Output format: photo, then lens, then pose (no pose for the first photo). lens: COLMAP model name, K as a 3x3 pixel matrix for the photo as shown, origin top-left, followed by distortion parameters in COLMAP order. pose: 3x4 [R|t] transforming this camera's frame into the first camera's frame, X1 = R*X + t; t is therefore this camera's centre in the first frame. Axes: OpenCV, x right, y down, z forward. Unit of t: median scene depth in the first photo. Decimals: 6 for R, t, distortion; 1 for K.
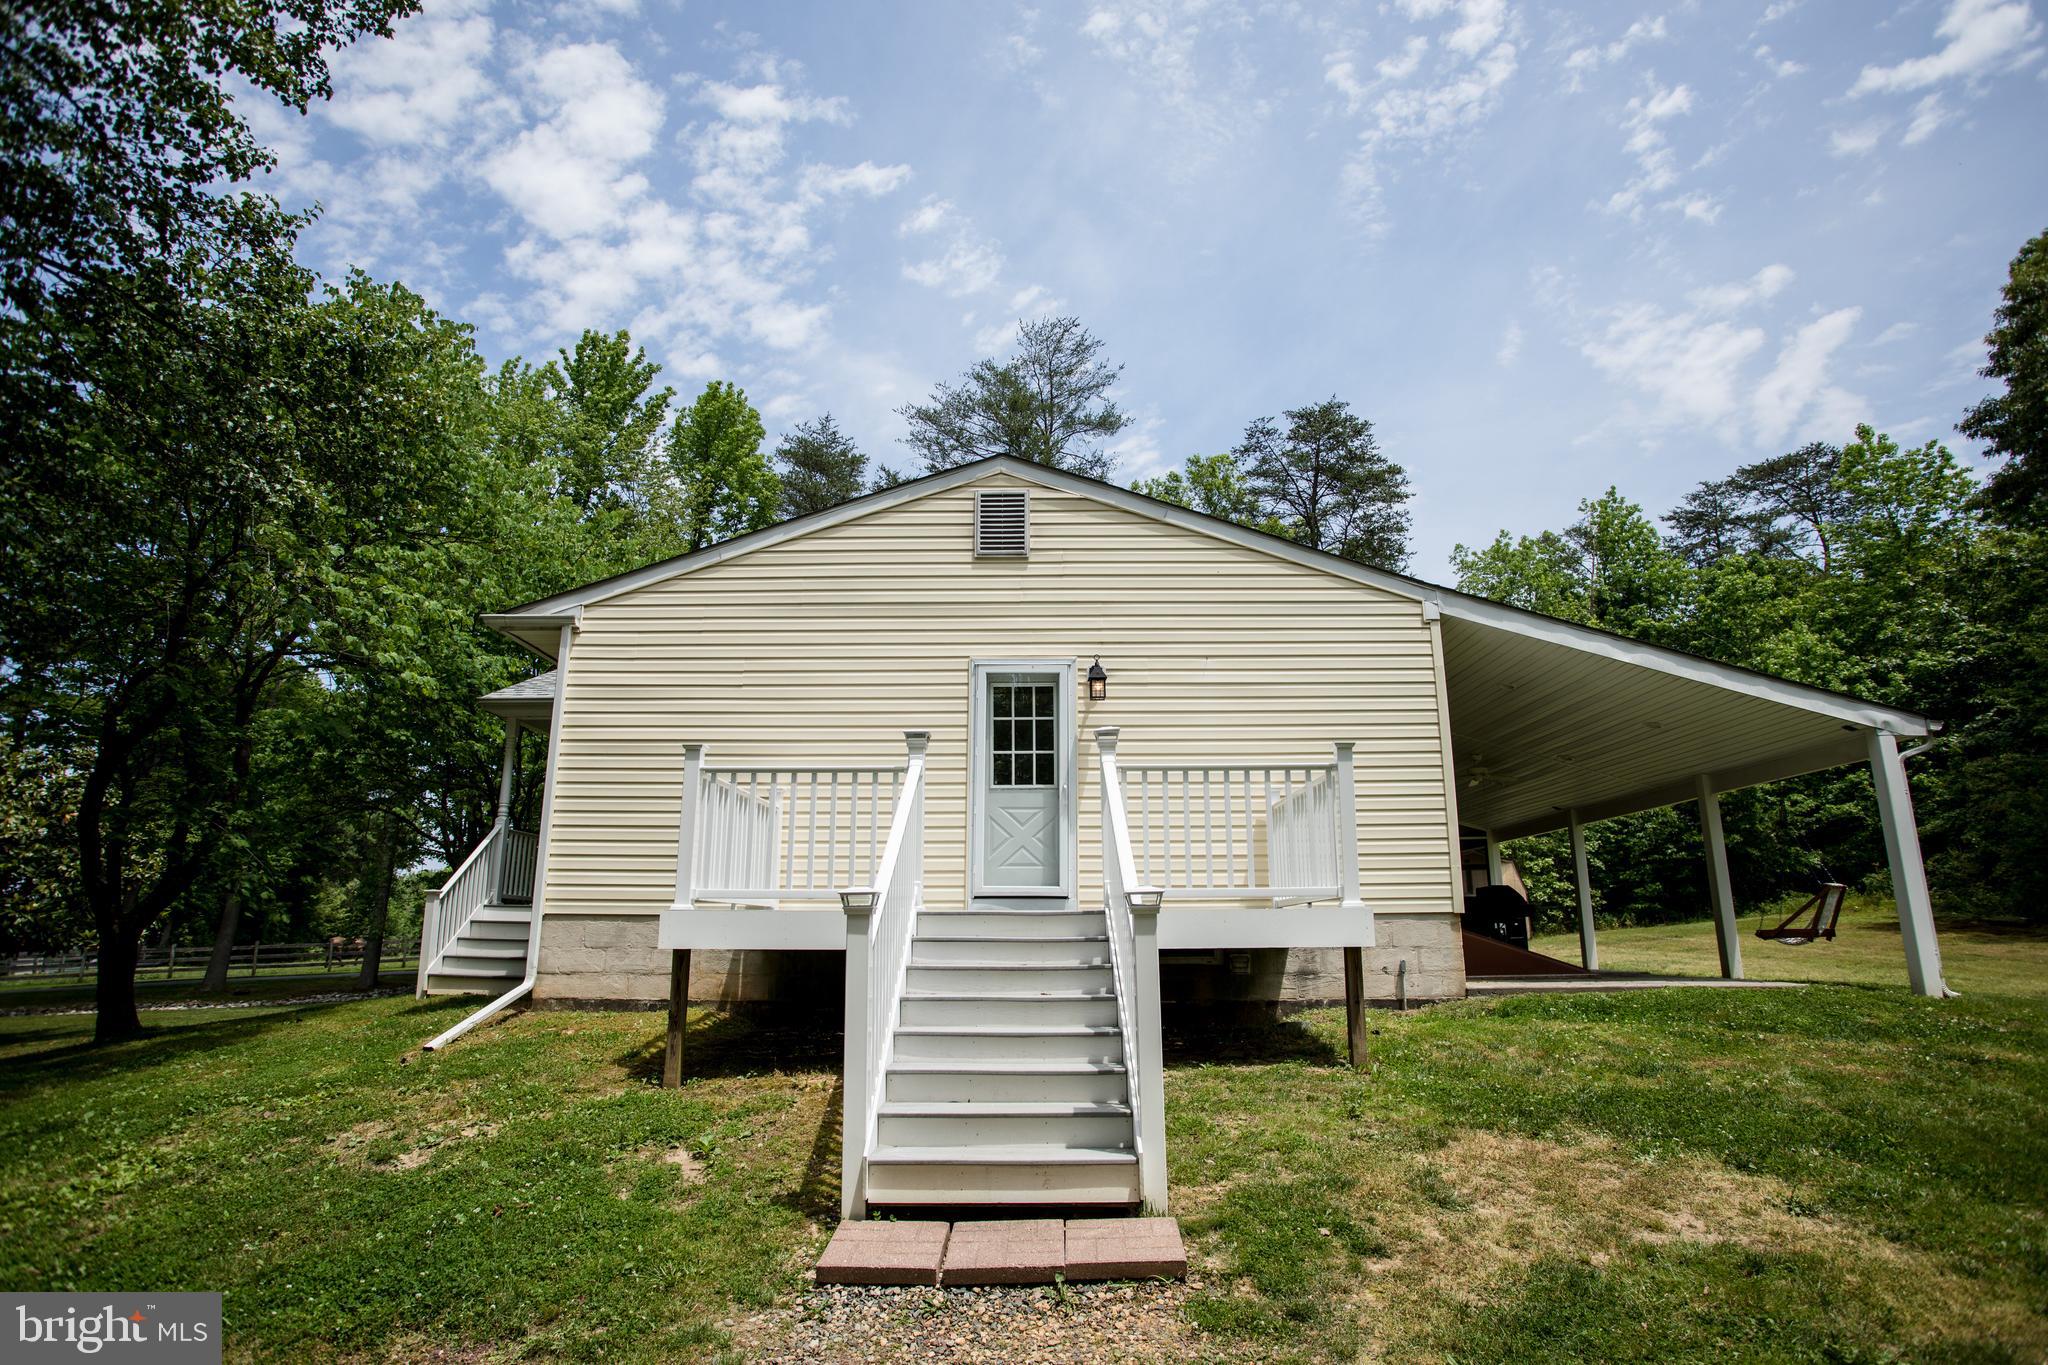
lens RADIAL K [[1120.0, 0, 1023.3], [0, 1120.0, 678.3], [0, 0, 1]] dist [0.002701, 0.000441]
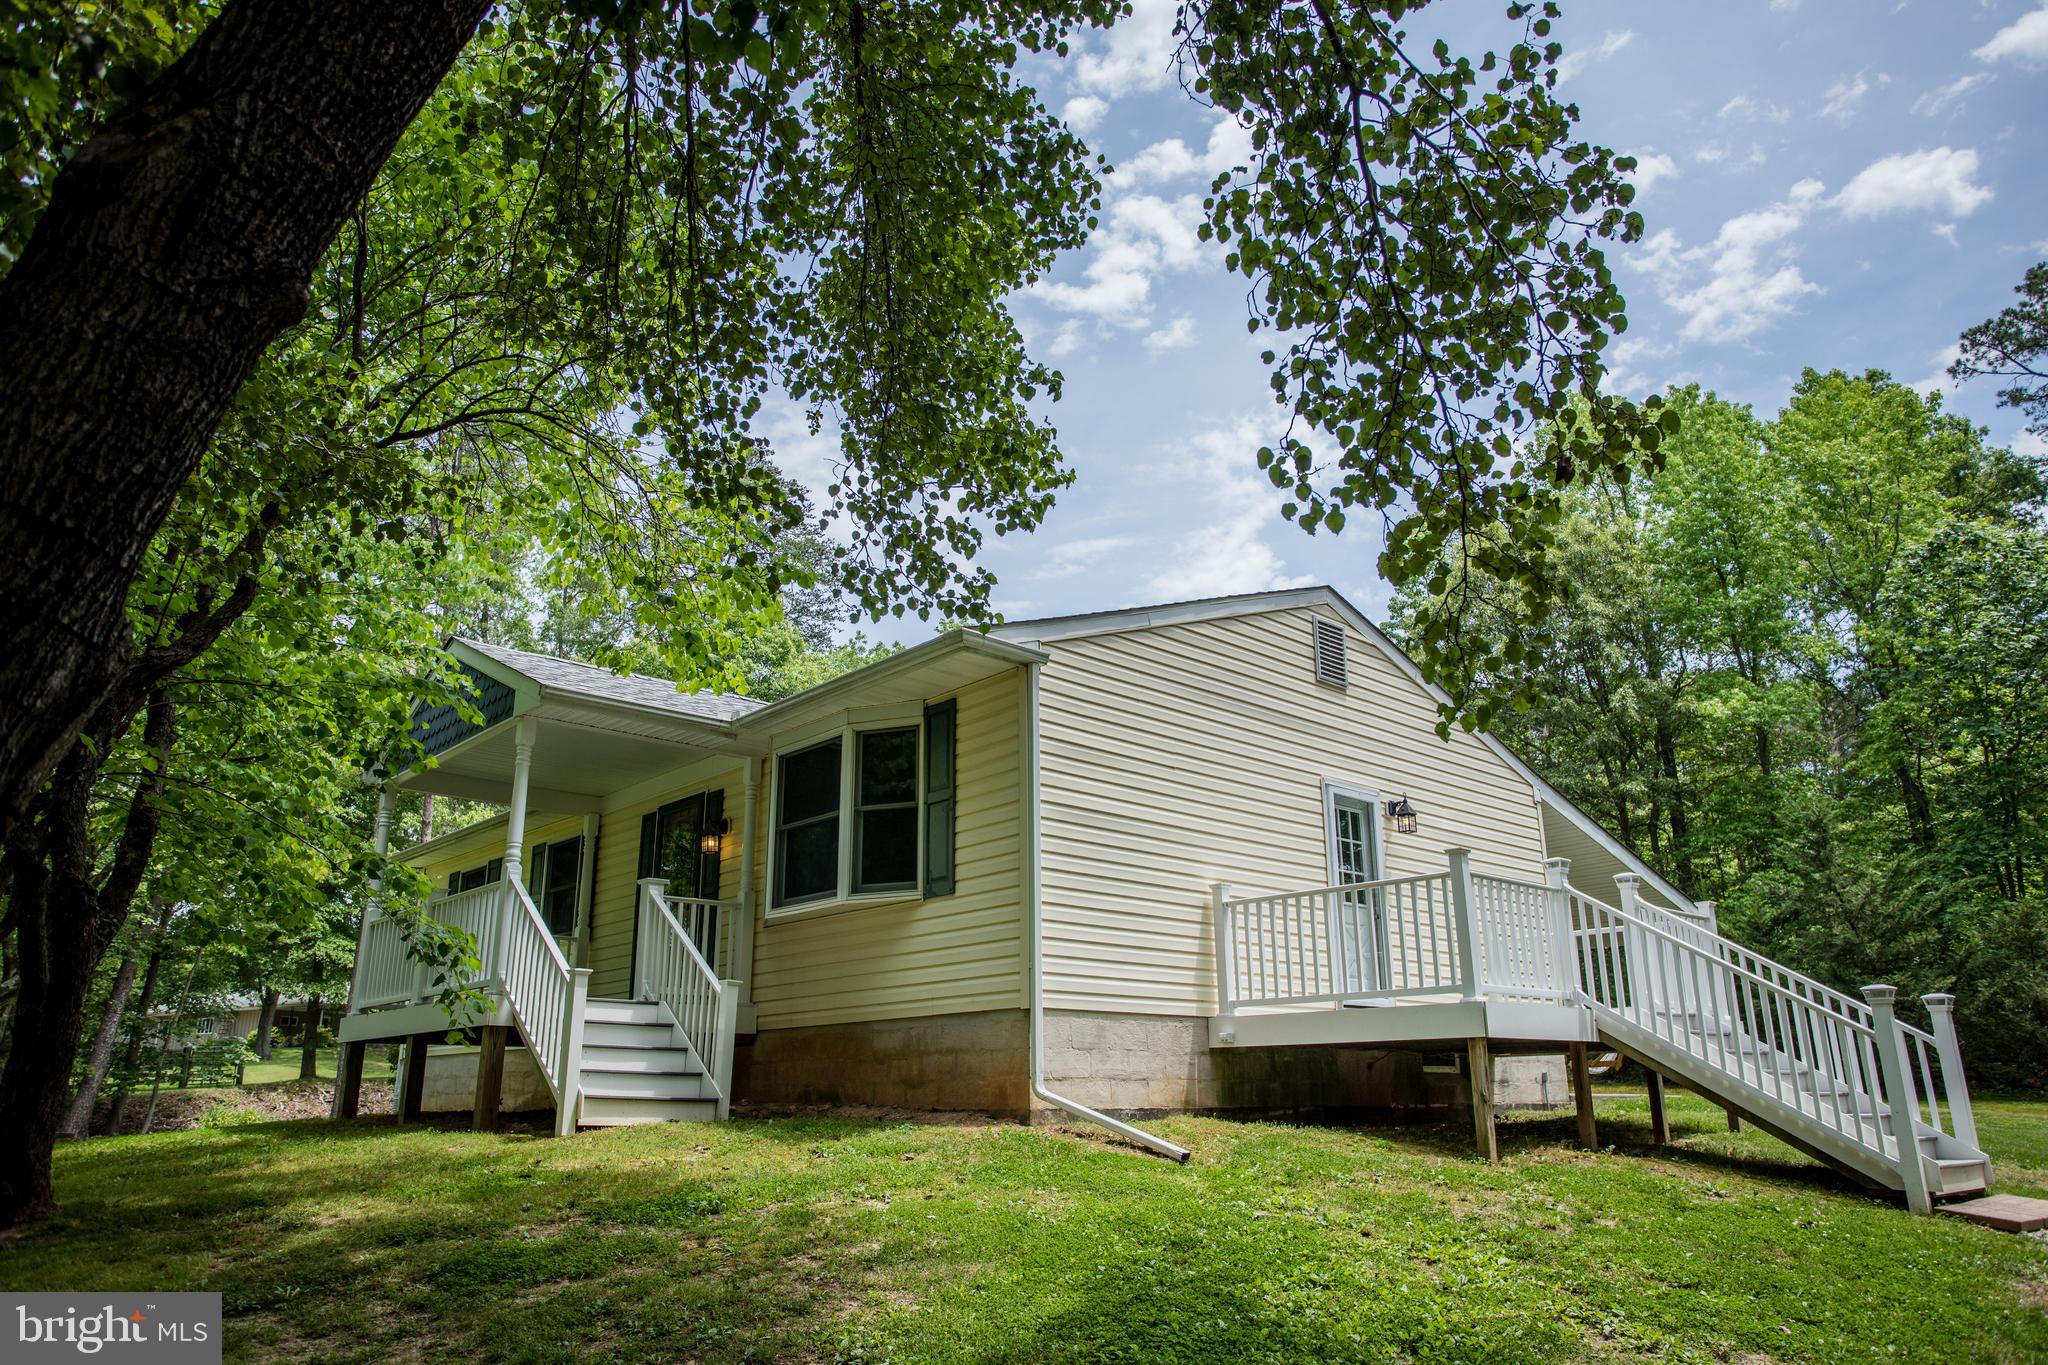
lens RADIAL K [[1374.0, 0, 1025.1], [0, 1374.0, 684.7], [0, 0, 1]] dist [-0.023044, 0.000514]
pose [[0.720185, 0.197799, 0.664989, -1.092092], [-0.160909, 0.979983, -0.117228, 0.090599], [-0.674865, -0.022577, 0.737596, 0.240380]]
